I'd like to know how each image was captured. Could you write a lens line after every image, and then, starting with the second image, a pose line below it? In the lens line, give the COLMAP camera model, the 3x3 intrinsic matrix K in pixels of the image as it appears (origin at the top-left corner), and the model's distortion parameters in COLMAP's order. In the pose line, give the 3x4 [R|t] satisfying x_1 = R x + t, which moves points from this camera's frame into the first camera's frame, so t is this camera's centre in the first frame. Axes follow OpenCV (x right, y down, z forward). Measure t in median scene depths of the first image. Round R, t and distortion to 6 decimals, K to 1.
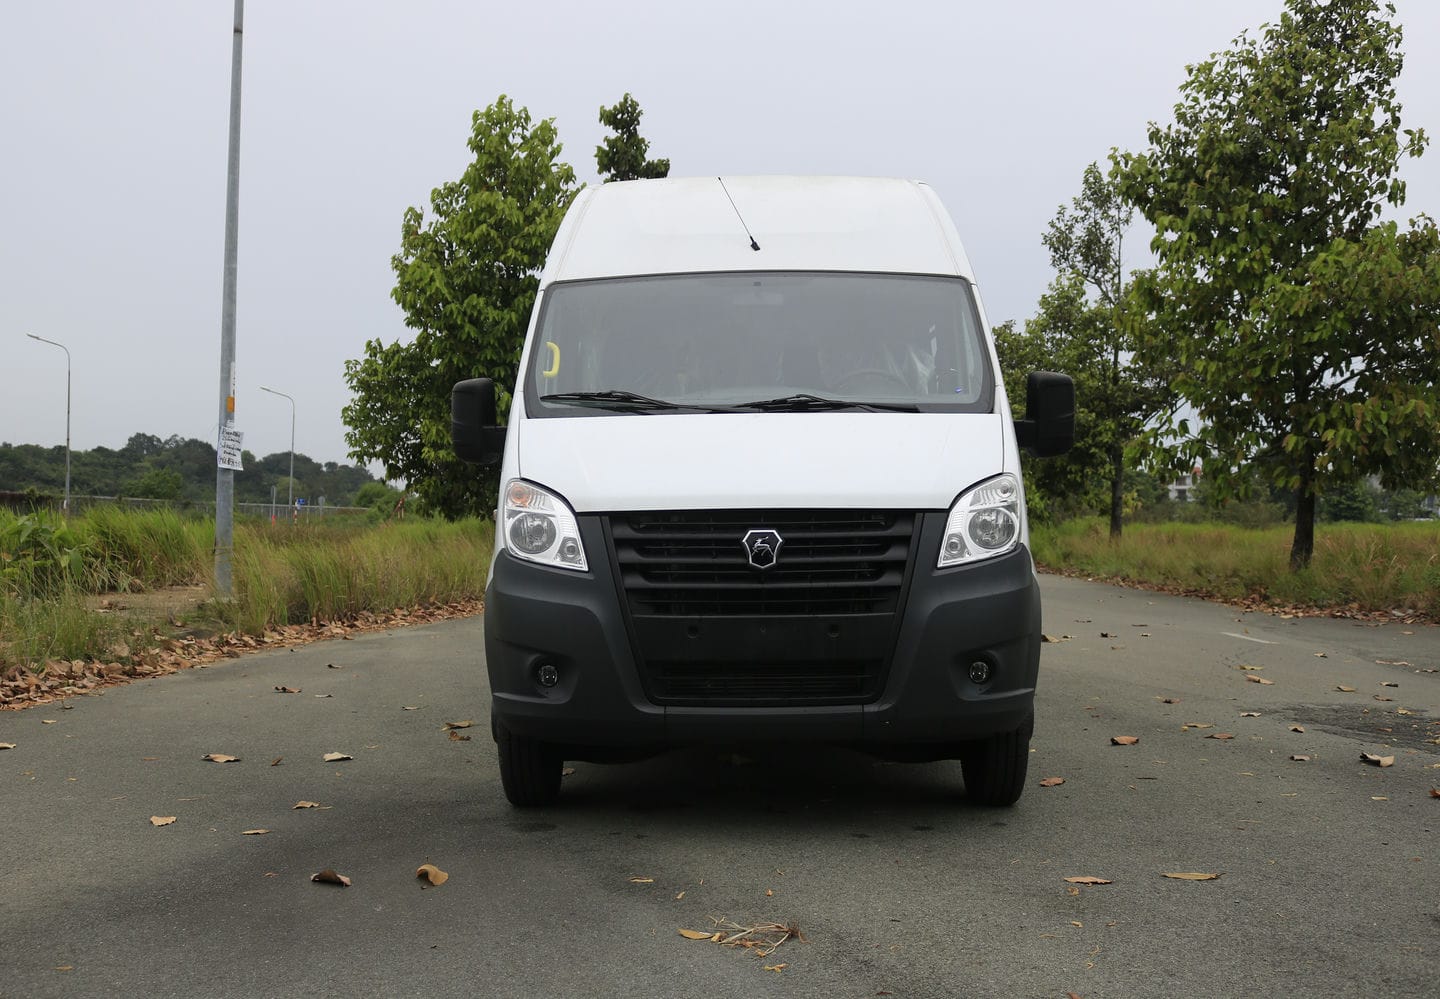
lens RADIAL K [[1492.5, 0, 705.4], [0, 1492.5, 447.6], [0, 0, 1]] dist [-0.123573, 0.133423]
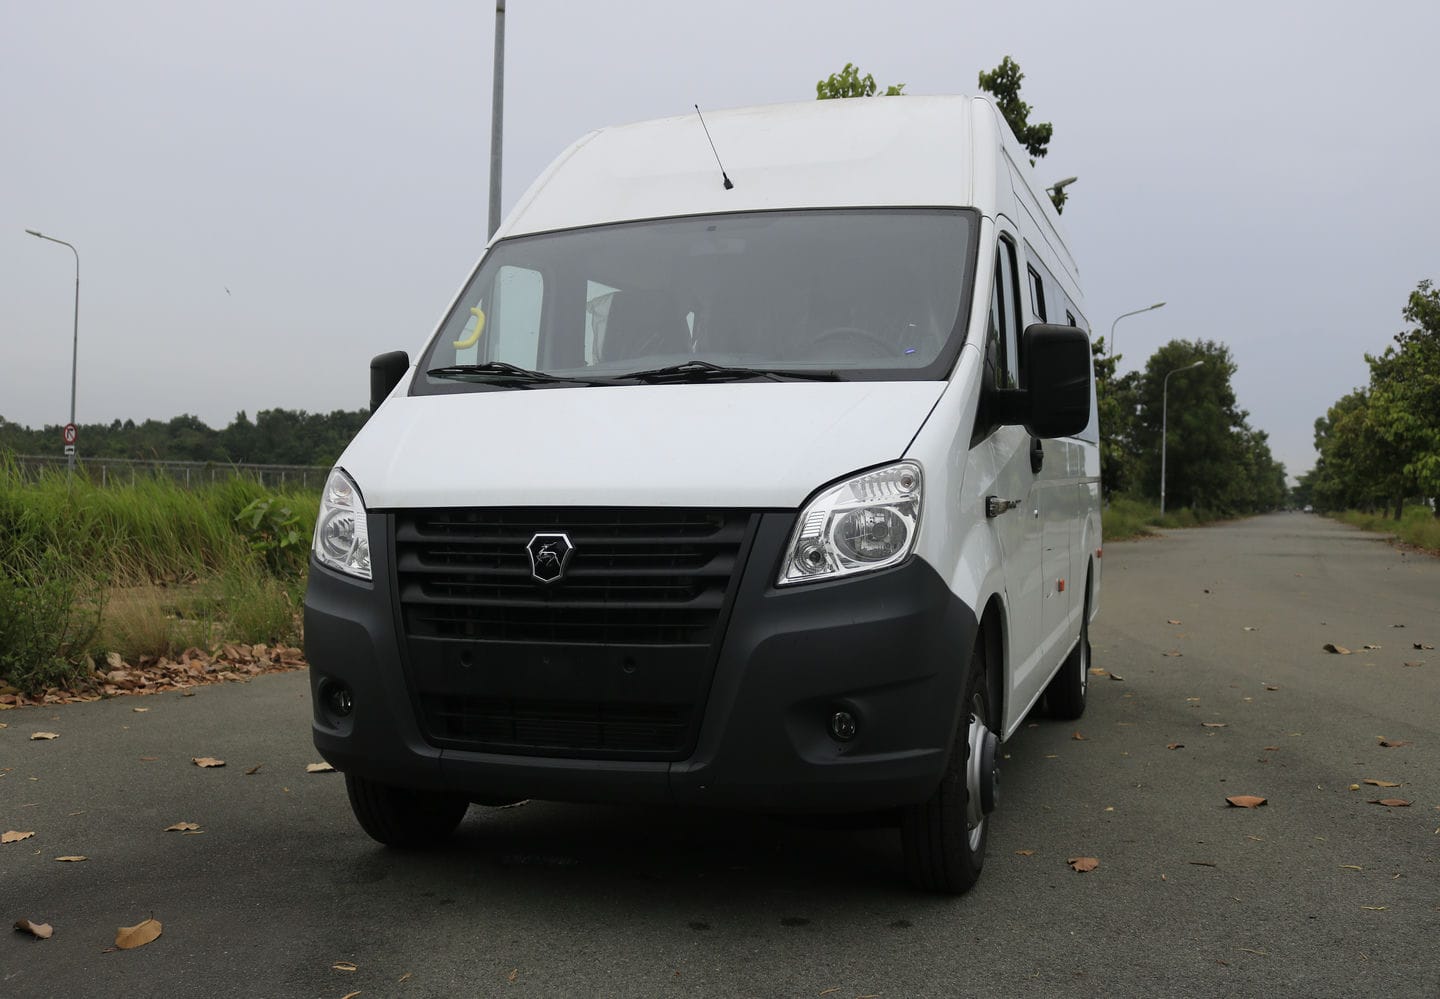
lens RADIAL K [[1488.7, 0, 712.5], [0, 1488.7, 456.1], [0, 0, 1]] dist [-0.112229, 0.108938]
pose [[0.958211, -0.004222, -0.286031, 0.105083], [0.009923, 0.999780, 0.018485, 0.000204], [0.285890, -0.020551, 0.958042, 0.082929]]
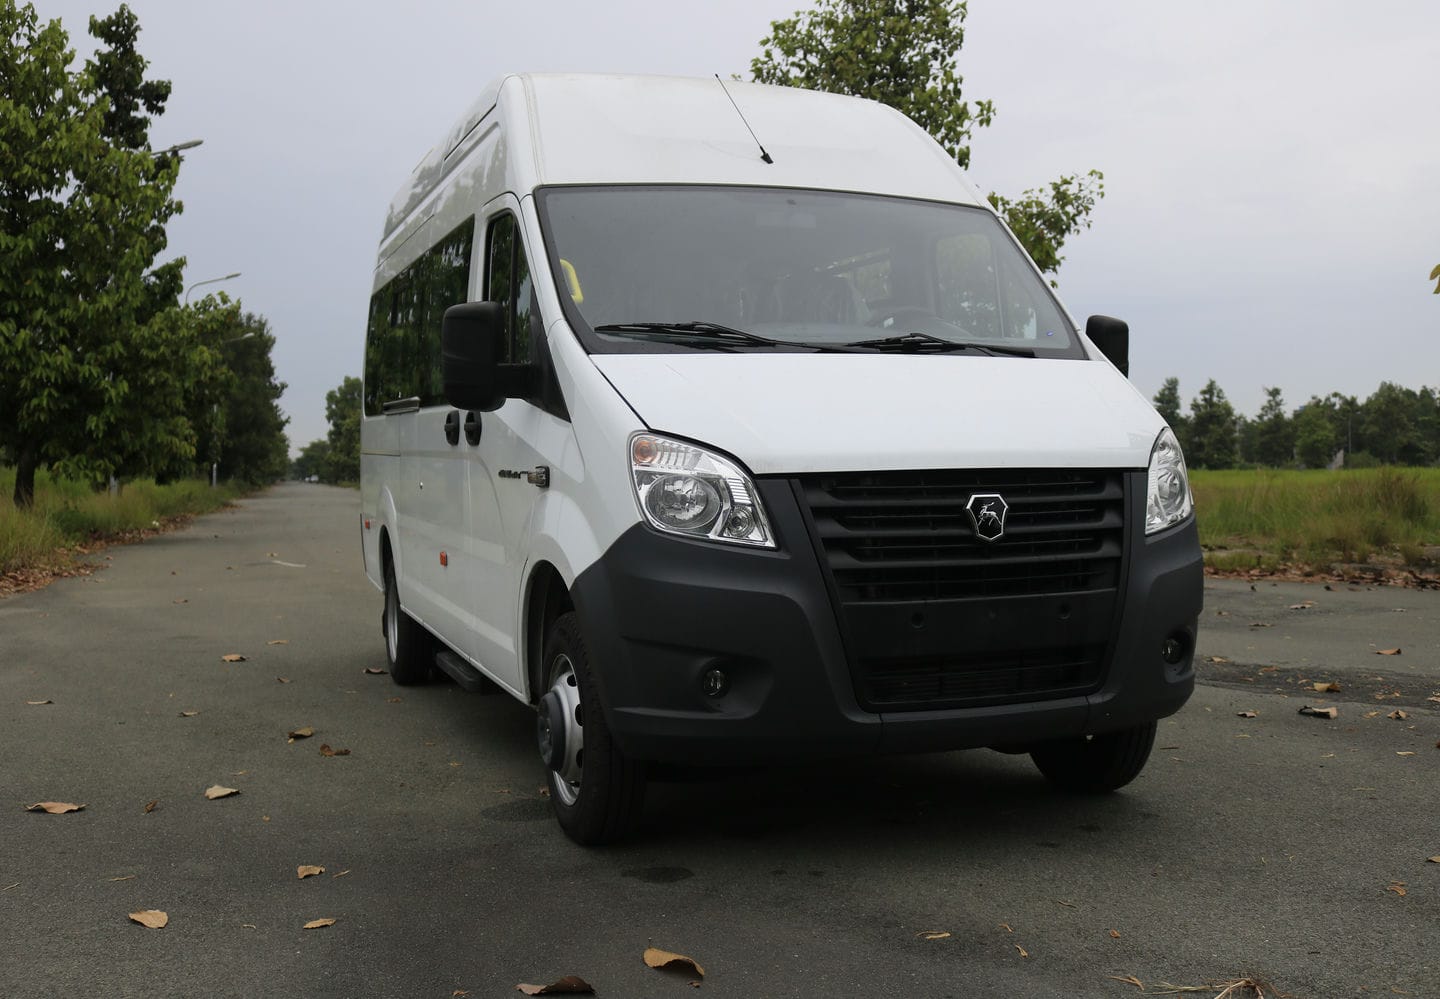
lens RADIAL K [[1488.0, 0, 698.2], [0, 1488.0, 456.8], [0, 0, 1]] dist [-0.120199, 0.133303]
pose [[0.933477, -0.003315, 0.358621, -0.124061], [-0.011110, 0.999210, 0.038155, 0.001426], [-0.358464, -0.039601, 0.932703, 0.087797]]
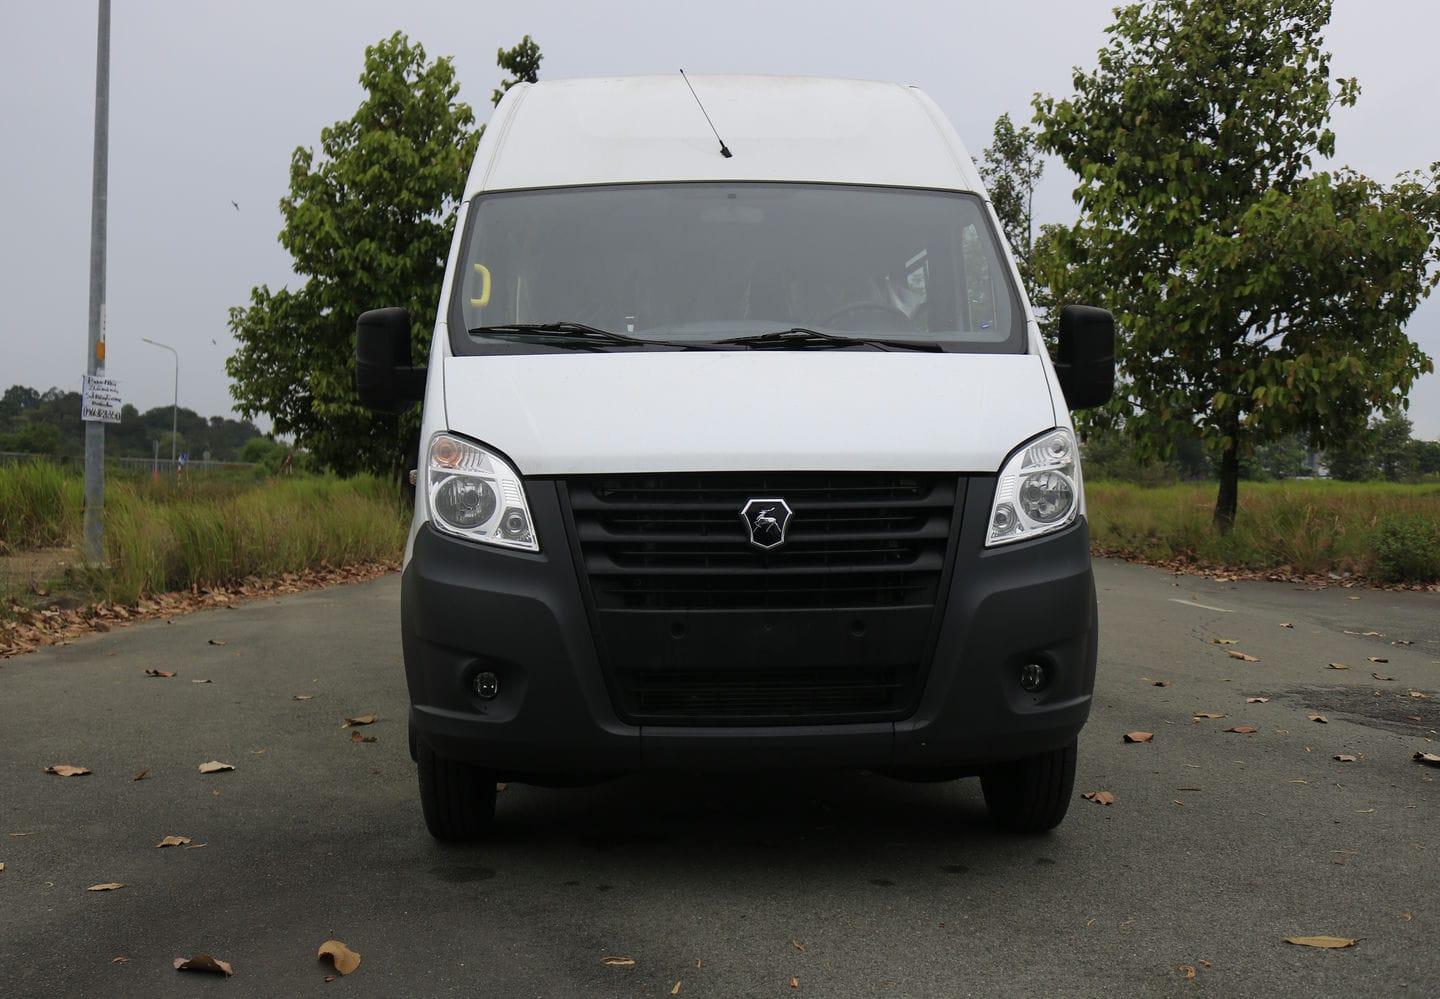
lens RADIAL K [[1488.0, 0, 698.2], [0, 1488.0, 456.8], [0, 0, 1]] dist [-0.120199, 0.133303]
pose [[0.997639, 0.002840, 0.068612, -0.015324], [-0.005304, 0.999347, 0.035750, 0.001812], [-0.068465, -0.036029, 0.997003, 0.070799]]
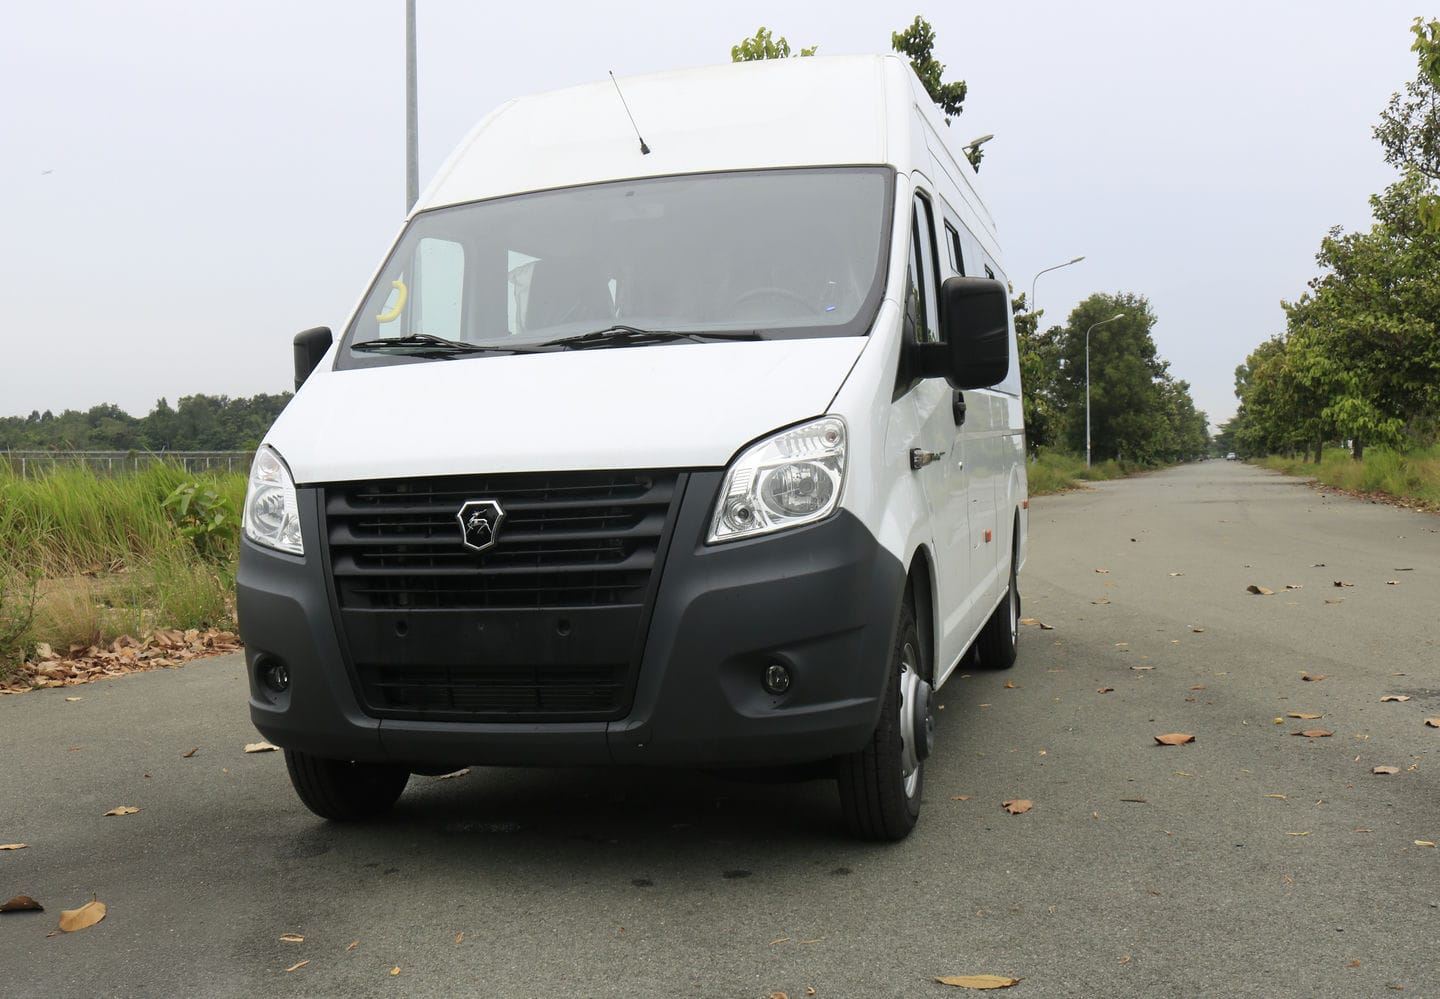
lens RADIAL K [[1492.5, 0, 705.4], [0, 1492.5, 447.6], [0, 0, 1]] dist [-0.123573, 0.133423]
pose [[0.969025, -0.035716, -0.244367, 0.106183], [0.045679, 0.998335, 0.035225, 0.001383], [0.242702, -0.045296, 0.969043, 0.080023]]
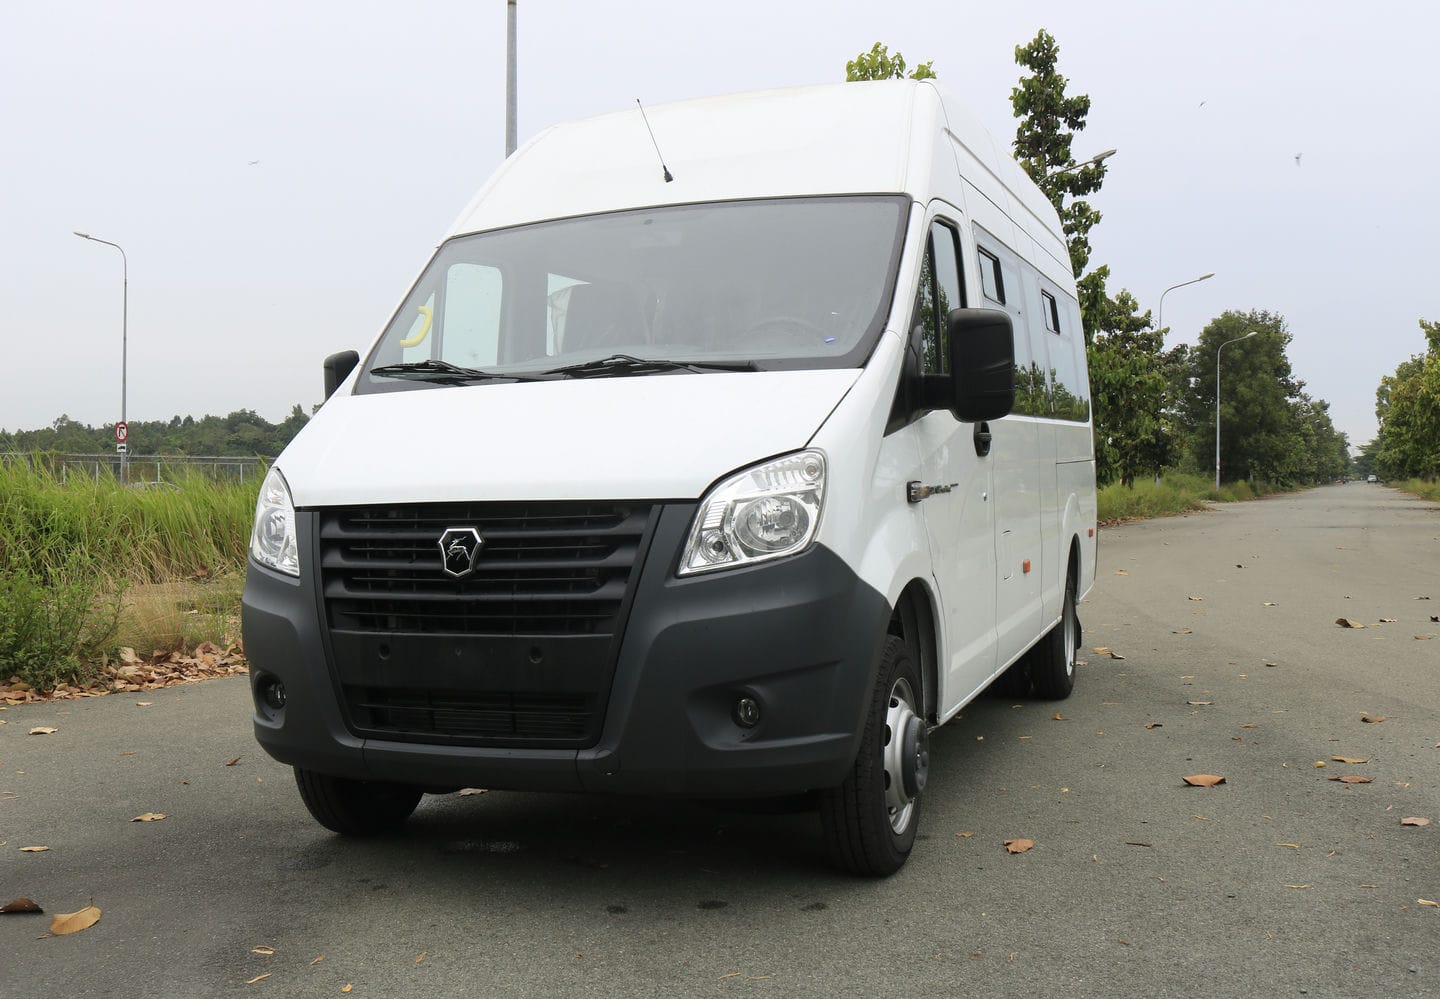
lens RADIAL K [[1492.5, 0, 705.4], [0, 1492.5, 447.6], [0, 0, 1]] dist [-0.123573, 0.133423]
pose [[0.944811, -0.023955, -0.326740, 0.130301], [0.033366, 0.999173, 0.023226, -0.000830], [0.325914, -0.032846, 0.944829, 0.086112]]
